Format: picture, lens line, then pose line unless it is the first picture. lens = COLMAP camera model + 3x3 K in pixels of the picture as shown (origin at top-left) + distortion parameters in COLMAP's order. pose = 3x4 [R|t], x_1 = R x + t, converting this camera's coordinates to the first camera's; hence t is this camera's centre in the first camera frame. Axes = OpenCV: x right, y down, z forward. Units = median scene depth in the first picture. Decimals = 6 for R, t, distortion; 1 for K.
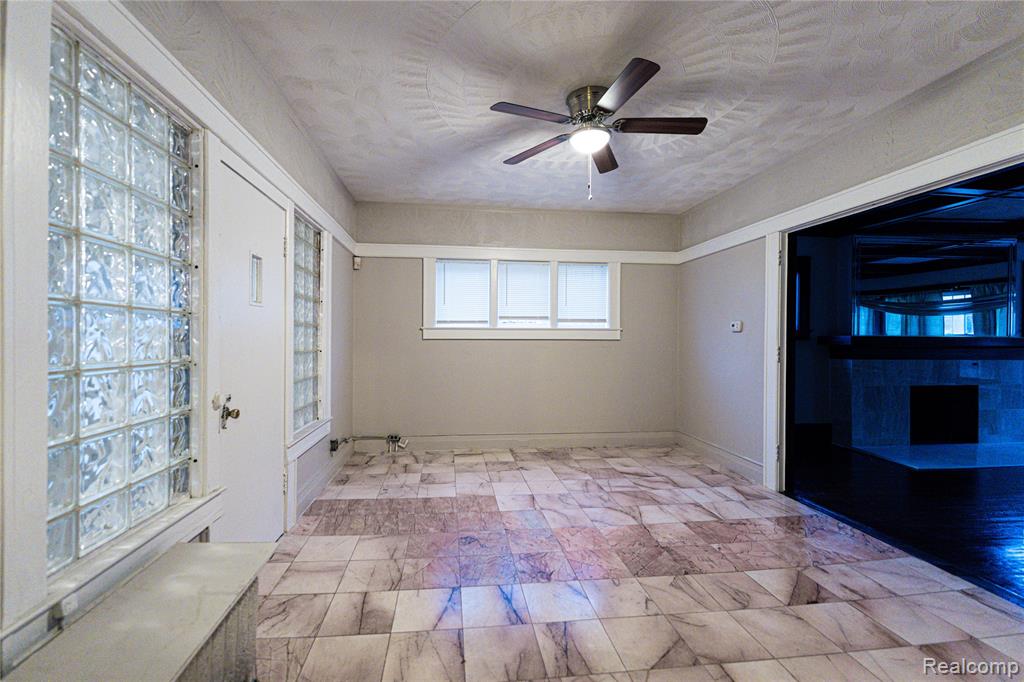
lens RADIAL K [[423.2, 0, 506.0], [0, 423.2, 342.9], [0, 0, 1]] dist [0.001800, 0.000197]
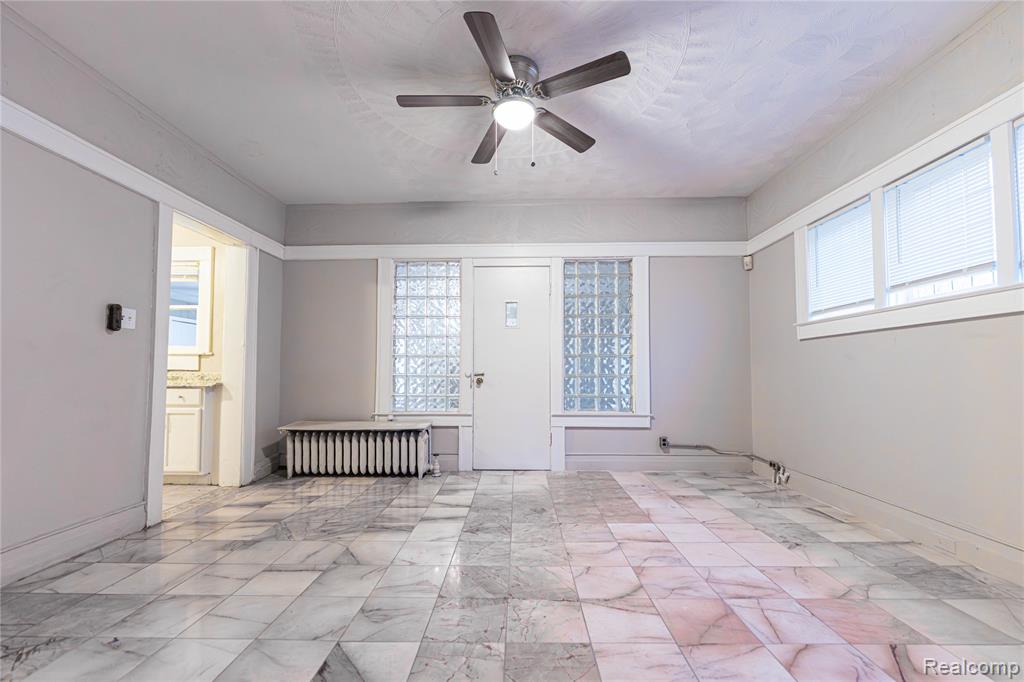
lens RADIAL K [[423.2, 0, 506.0], [0, 423.2, 342.9], [0, 0, 1]] dist [0.001800, 0.000197]
pose [[-0.144538, -0.078439, -0.986385, 0.815525], [-0.009048, 0.996916, -0.077951, 0.079859], [0.989458, -0.002342, -0.144802, 0.812750]]
